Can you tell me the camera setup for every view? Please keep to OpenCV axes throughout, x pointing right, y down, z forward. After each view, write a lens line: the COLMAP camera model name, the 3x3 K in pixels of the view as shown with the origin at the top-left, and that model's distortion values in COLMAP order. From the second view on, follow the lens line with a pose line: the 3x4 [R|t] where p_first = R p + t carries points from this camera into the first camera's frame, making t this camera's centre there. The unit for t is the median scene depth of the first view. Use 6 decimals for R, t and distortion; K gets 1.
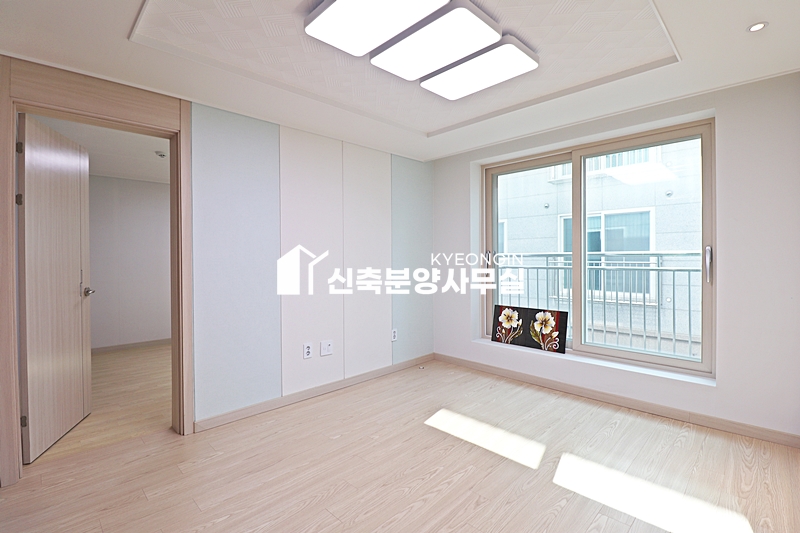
lens RADIAL K [[368.6, 0, 400.0], [0, 368.6, 258.5], [0, 0, 1]] dist [0.000247, -0.012378]
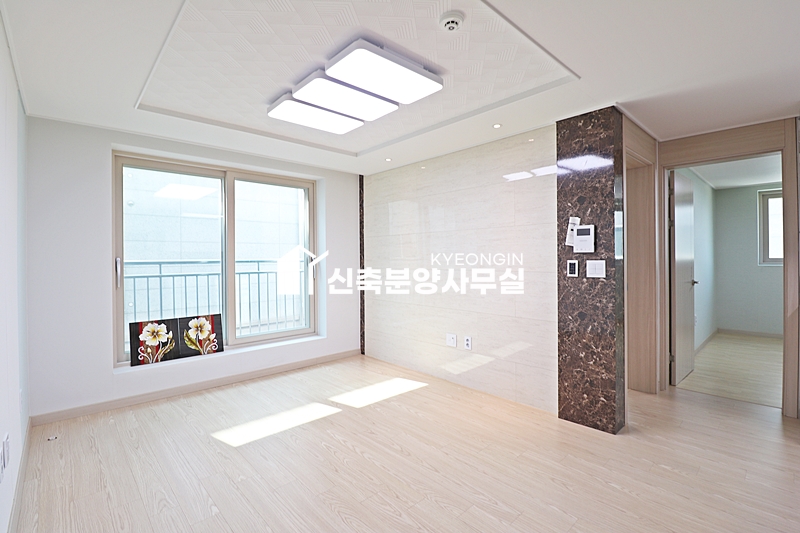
lens RADIAL K [[368.6, 0, 400.0], [0, 368.6, 258.5], [0, 0, 1]] dist [0.000247, -0.012378]
pose [[0.032261, 0.006357, 0.999459, -0.680018], [0.011300, 0.999914, -0.006725, -0.007687], [-0.999416, 0.011511, 0.032186, 0.454011]]
